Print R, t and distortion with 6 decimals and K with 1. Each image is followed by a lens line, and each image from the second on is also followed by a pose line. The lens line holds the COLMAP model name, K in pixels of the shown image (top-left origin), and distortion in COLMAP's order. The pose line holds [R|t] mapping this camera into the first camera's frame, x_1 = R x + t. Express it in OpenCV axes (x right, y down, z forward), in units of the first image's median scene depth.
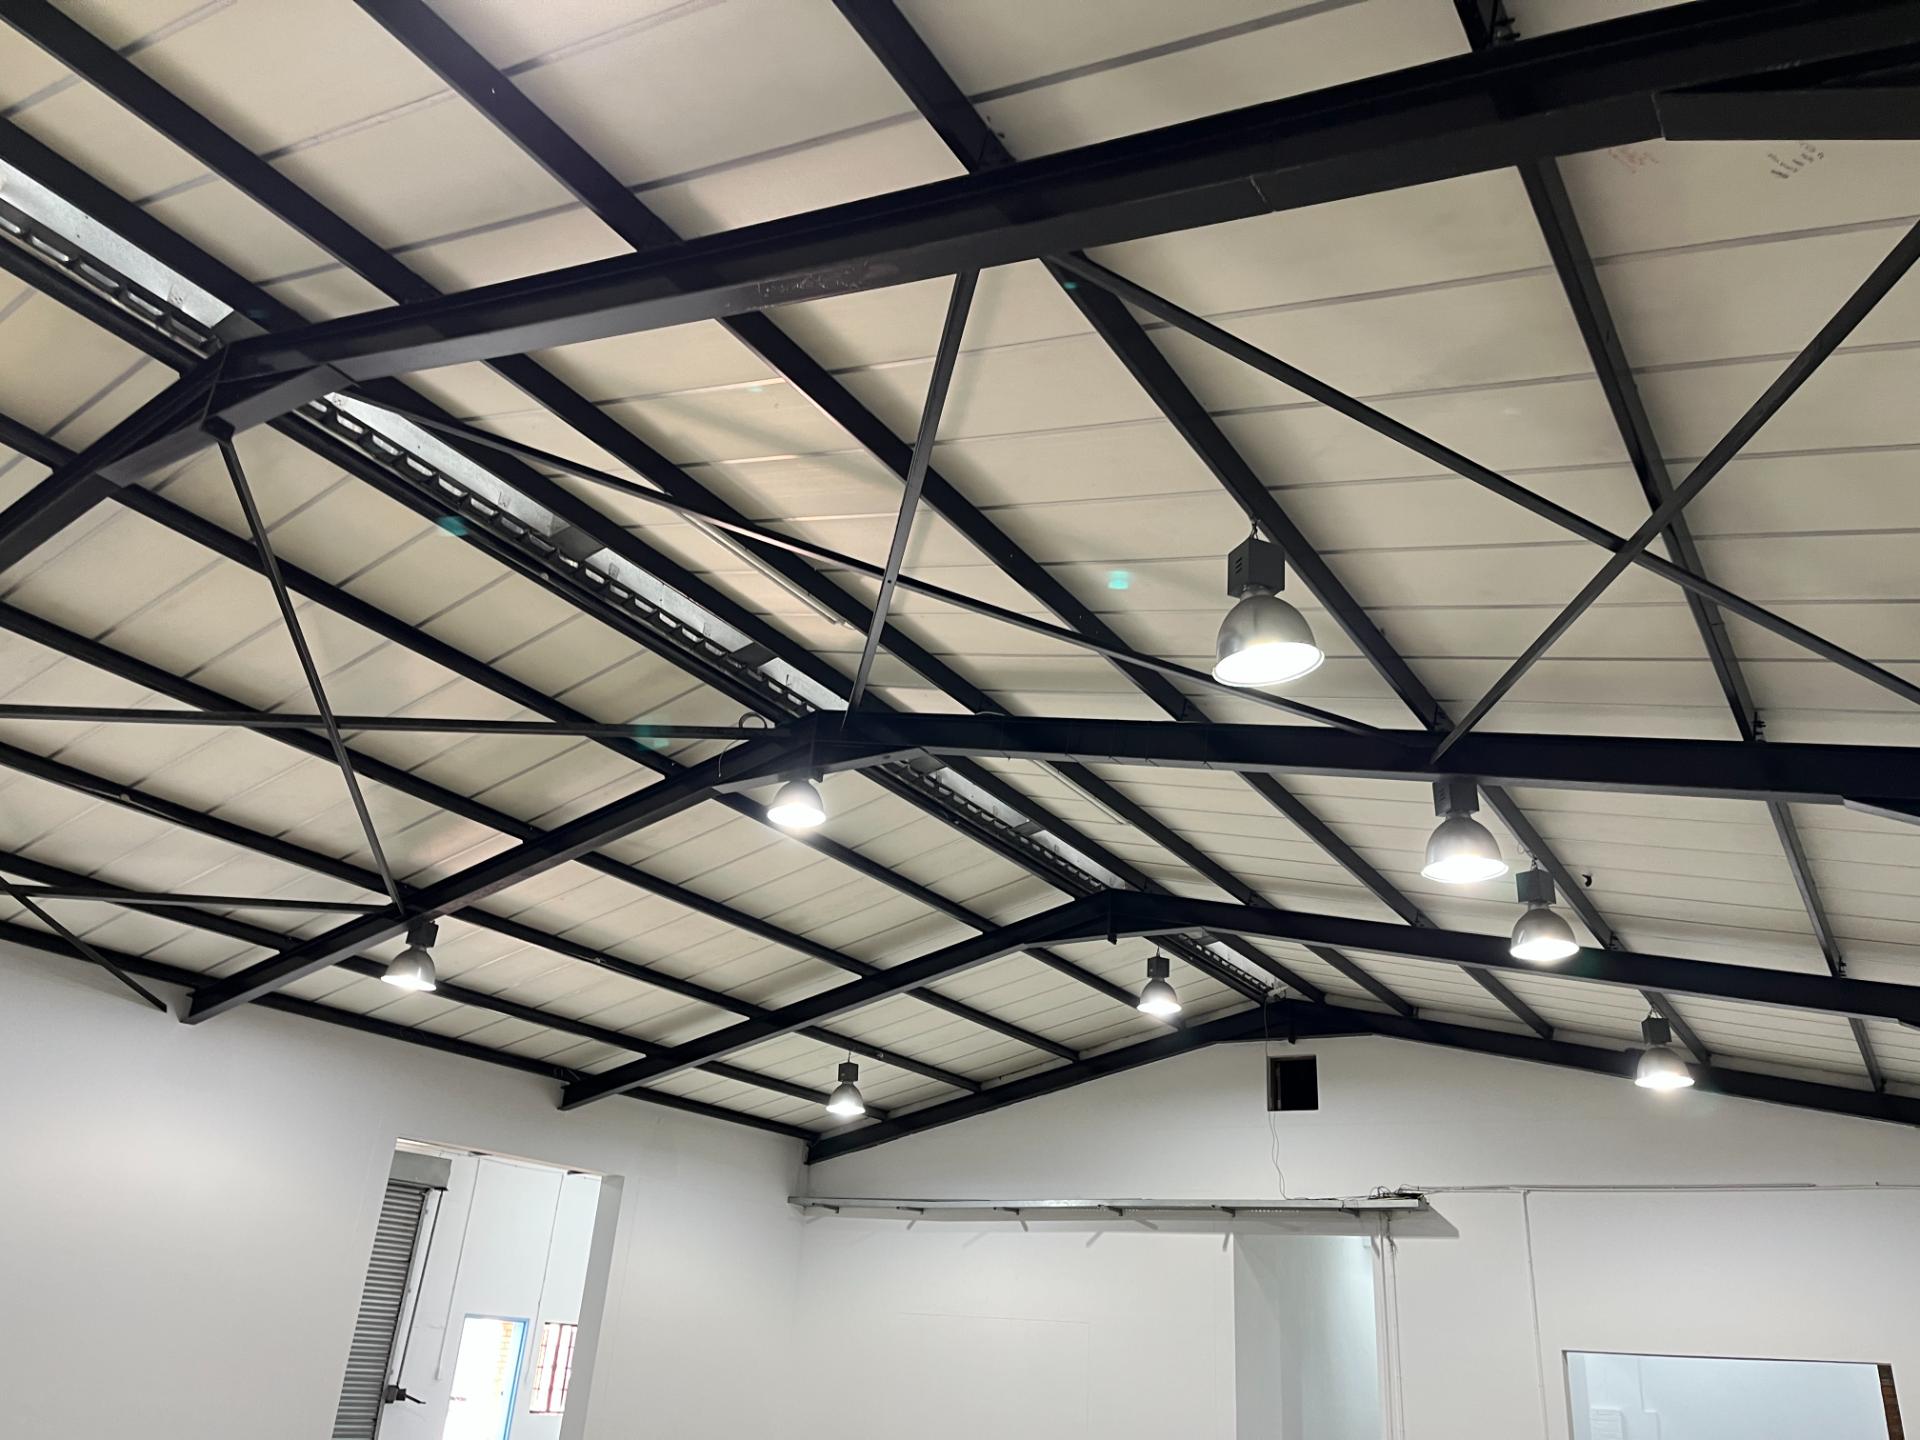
lens RADIAL K [[1431.2, 0, 962.9], [0, 1431.2, 712.6], [0, 0, 1]] dist [0.056697, -0.067463]
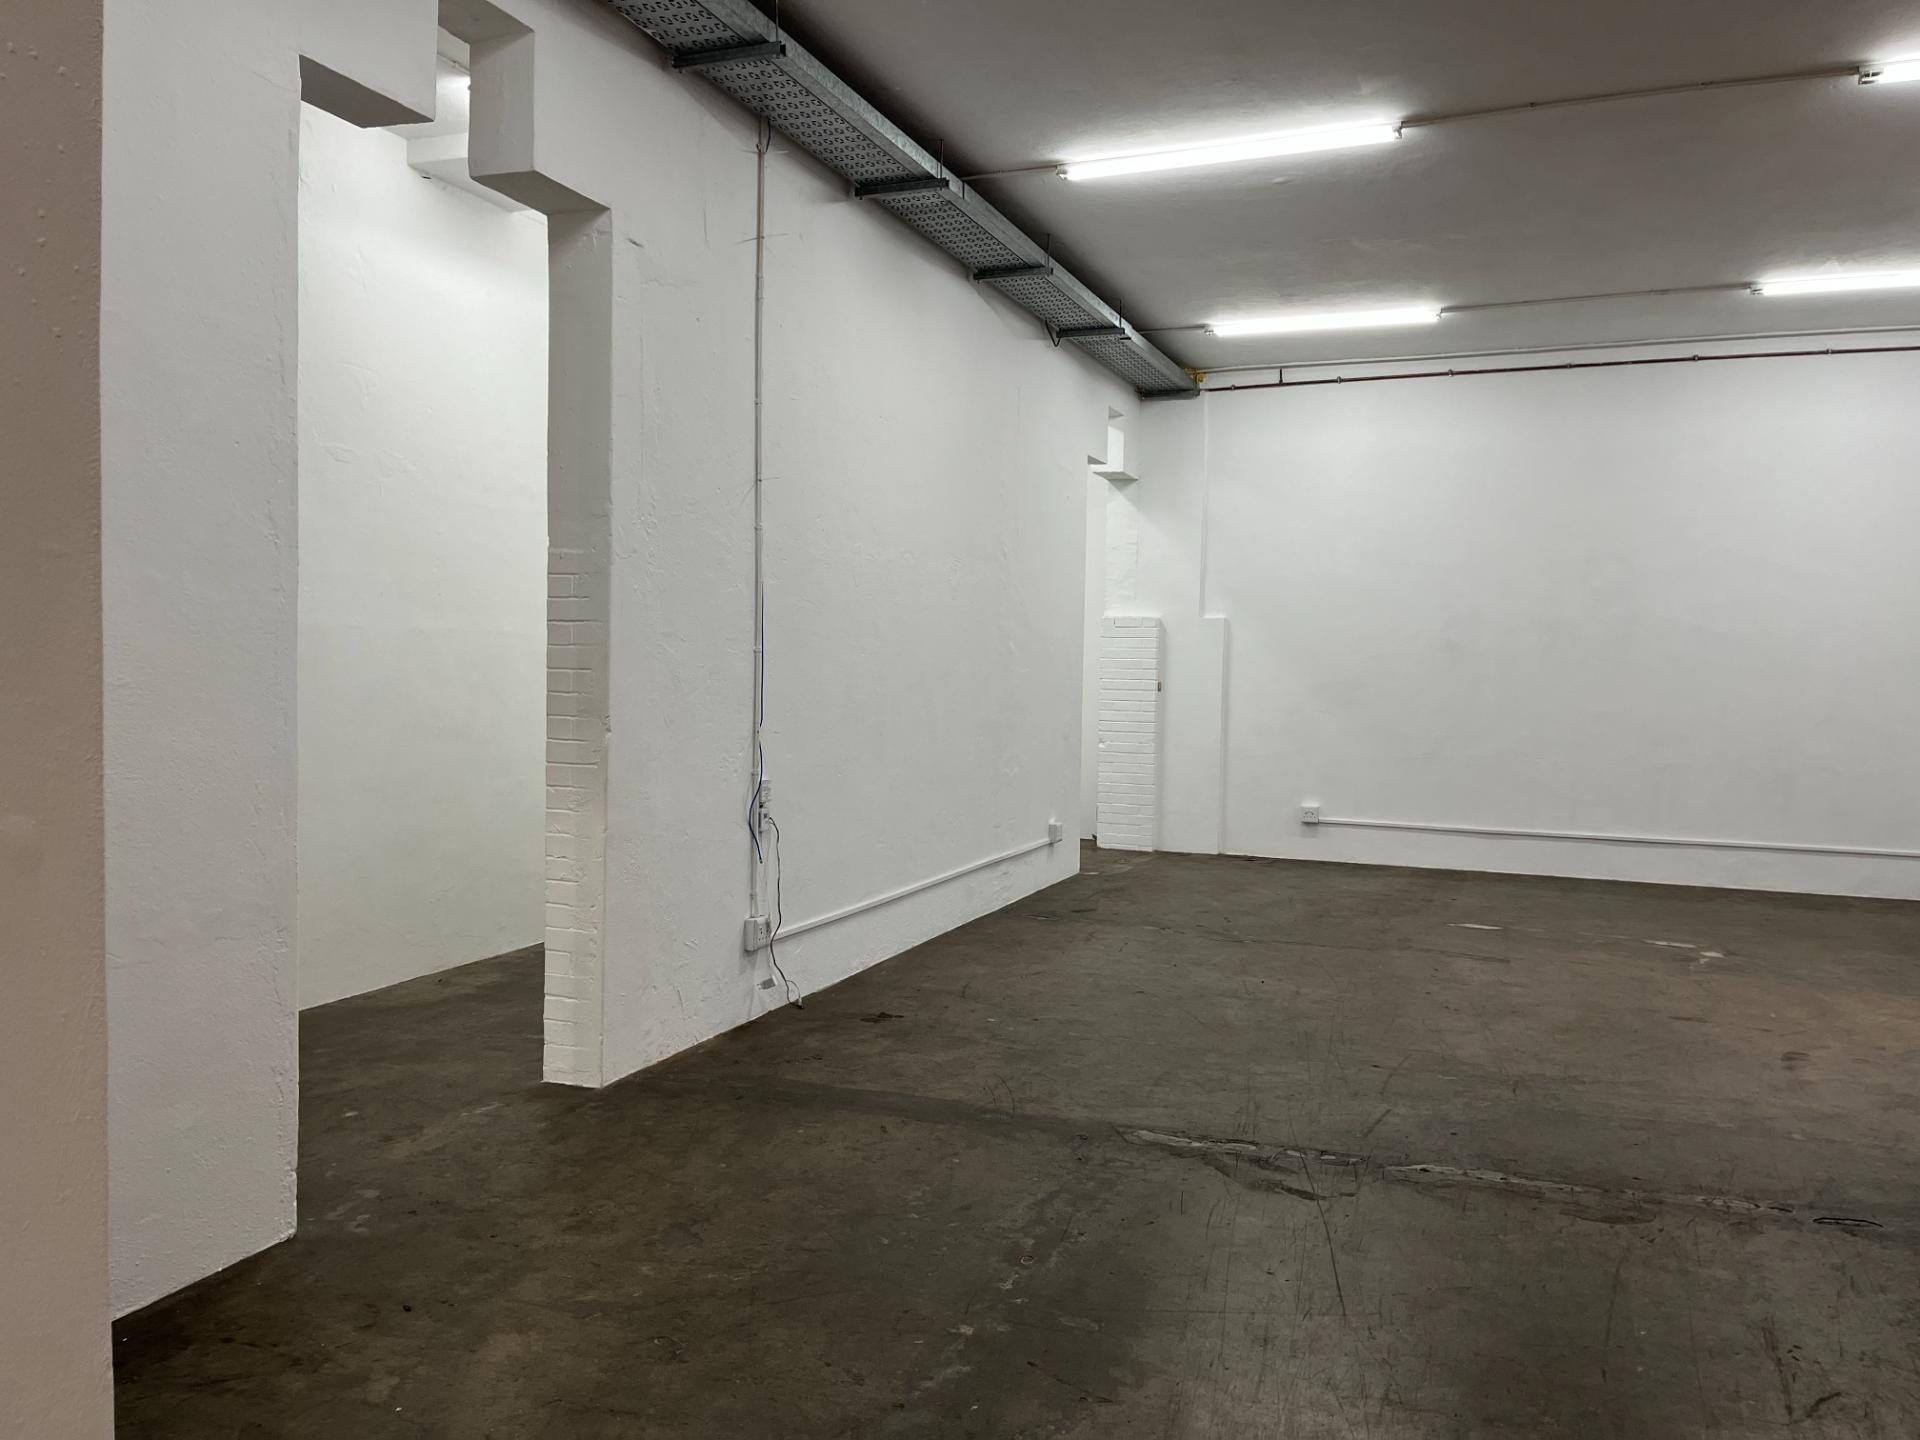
lens RADIAL K [[1431.2, 0, 962.9], [0, 1431.2, 712.6], [0, 0, 1]] dist [0.056697, -0.067463]
pose [[0.975574, -0.060333, 0.211223, 0.462344], [-0.042432, 0.891678, 0.450677, 0.477908], [-0.215534, -0.448631, 0.867338, 0.939148]]
